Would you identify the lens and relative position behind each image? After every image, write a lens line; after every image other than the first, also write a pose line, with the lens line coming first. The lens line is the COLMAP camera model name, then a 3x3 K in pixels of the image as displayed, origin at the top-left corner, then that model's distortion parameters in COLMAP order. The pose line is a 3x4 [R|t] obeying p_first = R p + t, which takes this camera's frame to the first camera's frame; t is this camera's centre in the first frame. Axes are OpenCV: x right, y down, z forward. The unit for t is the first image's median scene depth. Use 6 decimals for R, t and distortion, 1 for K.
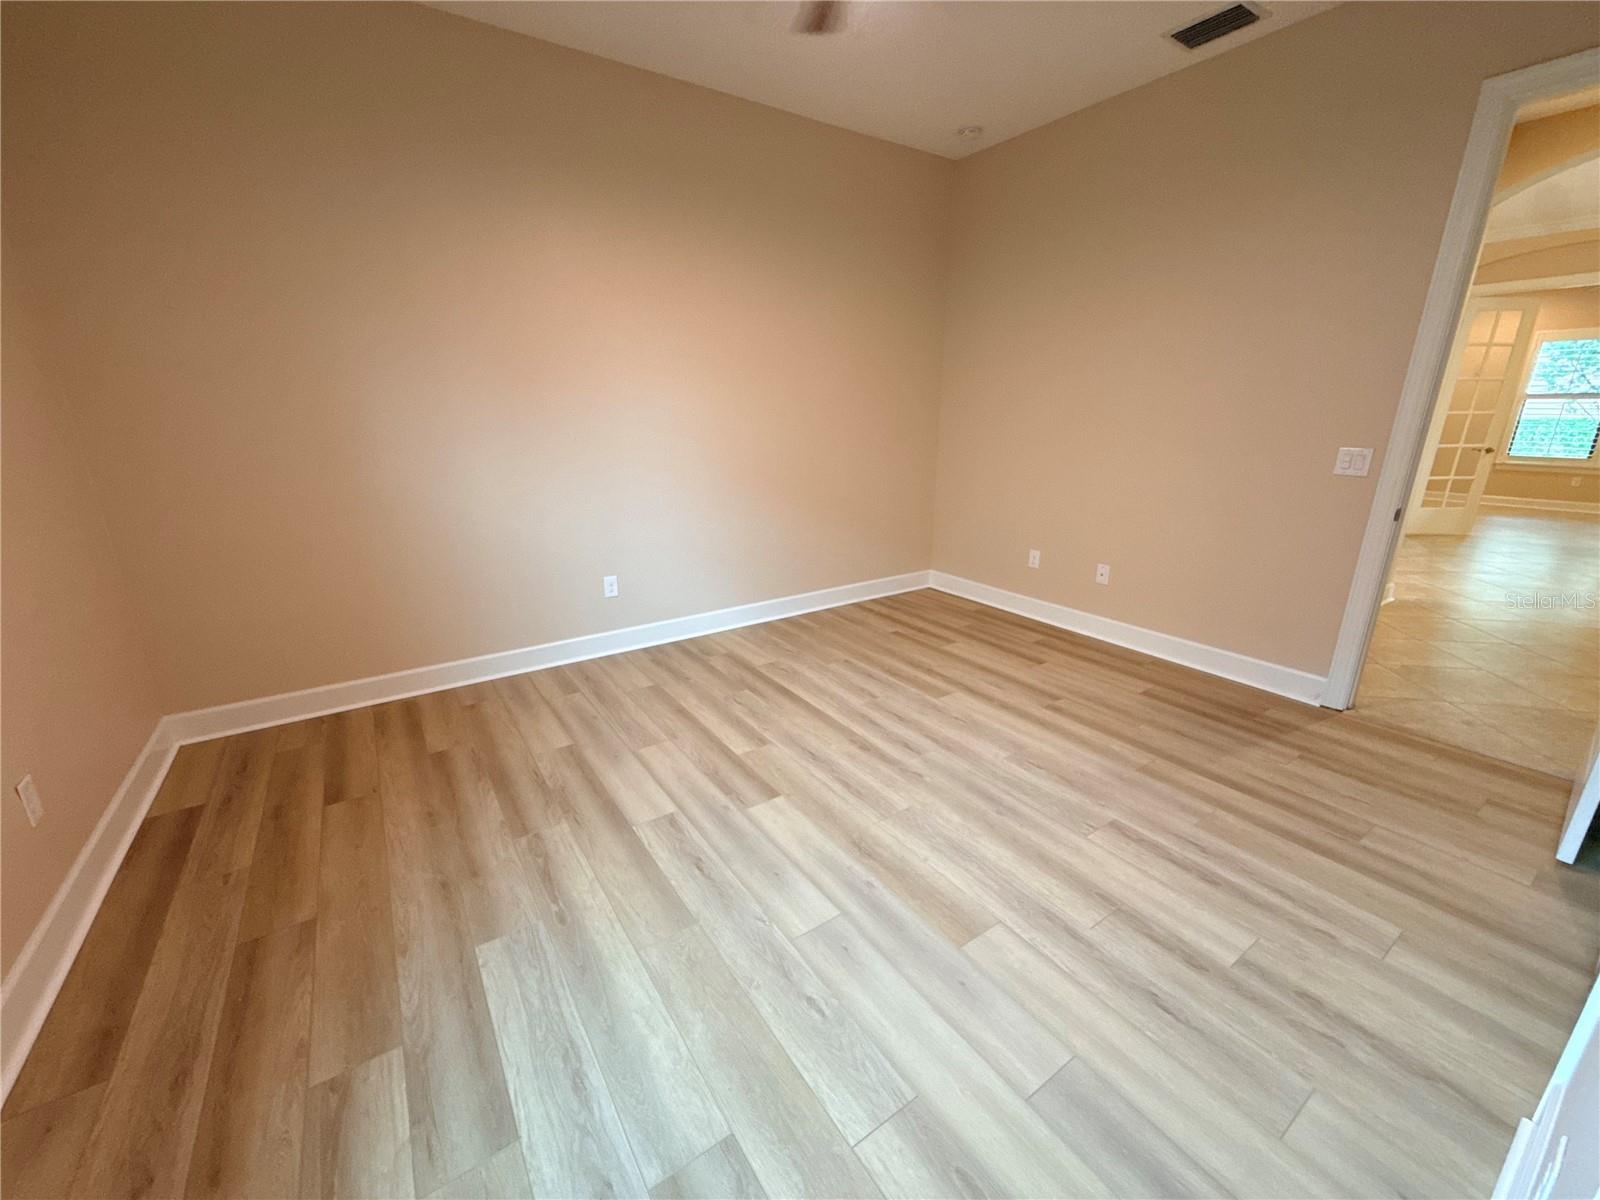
lens RADIAL K [[635.0, 0, 791.1], [0, 635.0, 599.7], [0, 0, 1]] dist [-0.000722, -0.000153]
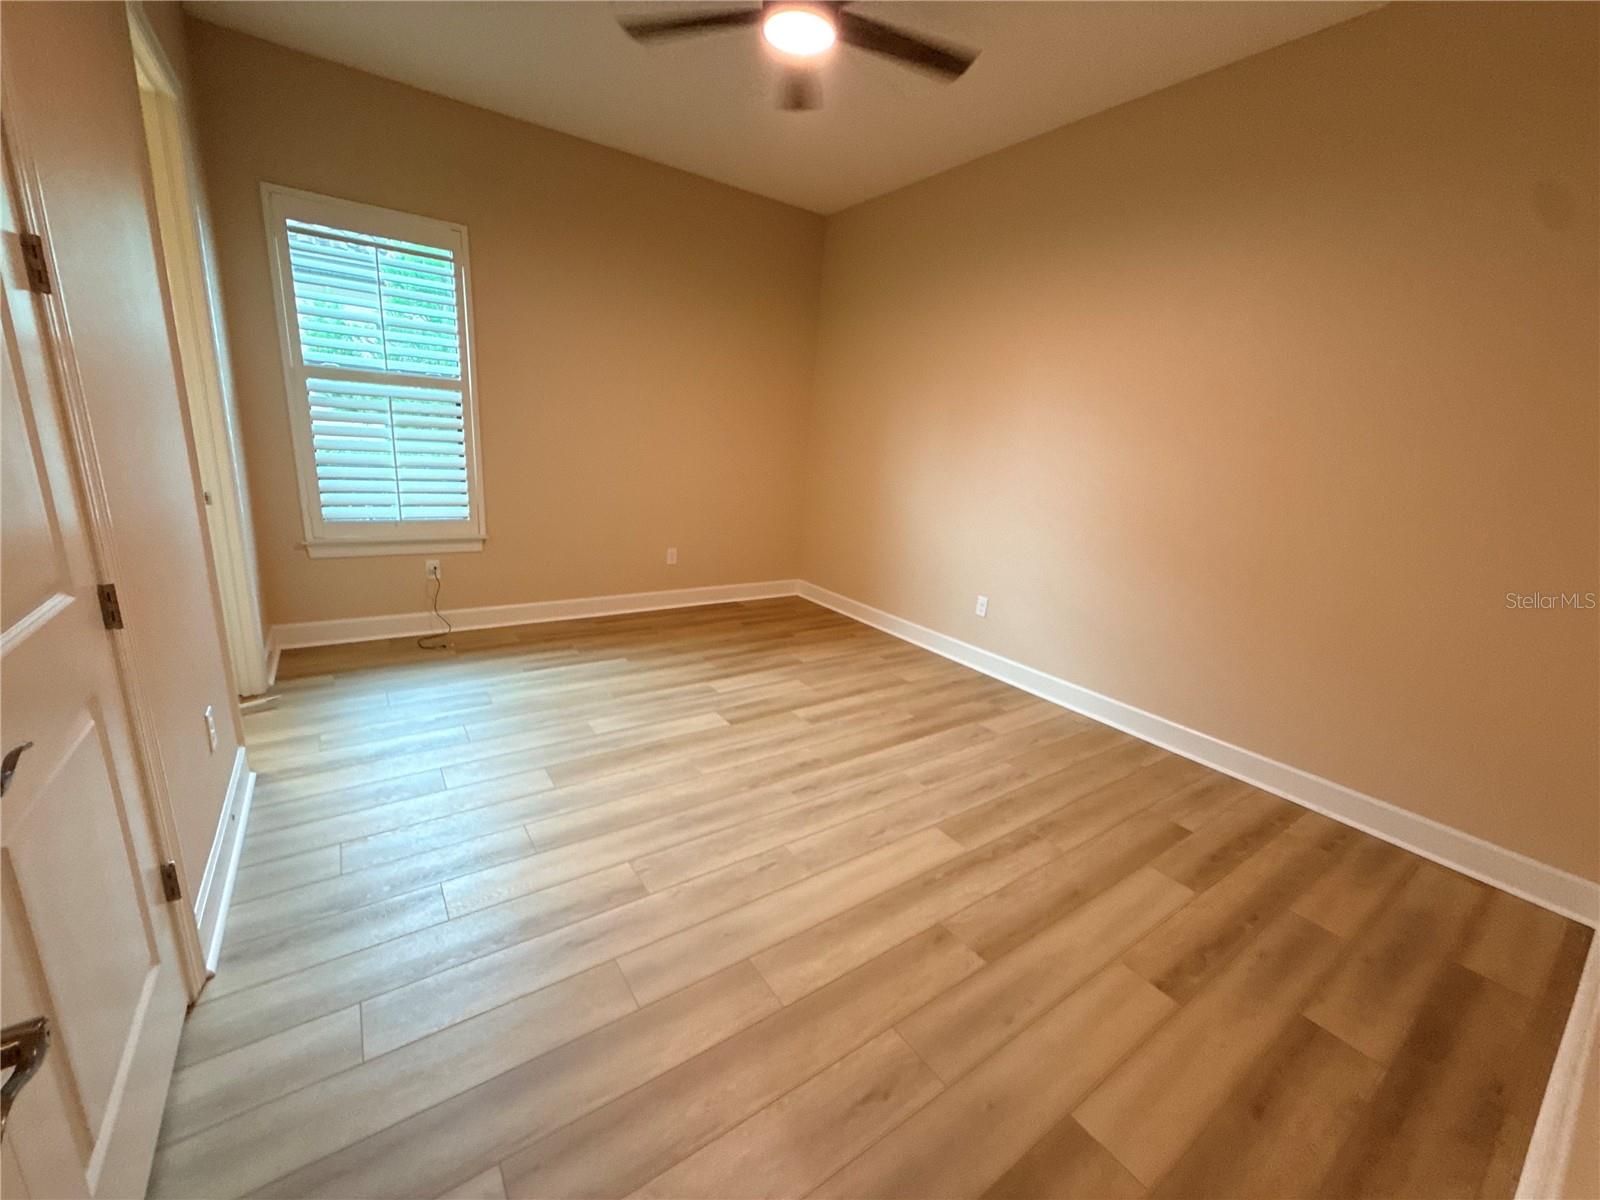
lens RADIAL K [[635.0, 0, 791.1], [0, 635.0, 599.7], [0, 0, 1]] dist [-0.000722, -0.000153]
pose [[0.013690, 0.258148, -0.966008, 0.914176], [-0.349777, 0.906298, 0.237234, -0.210488], [0.936733, 0.334640, 0.102701, 0.707183]]
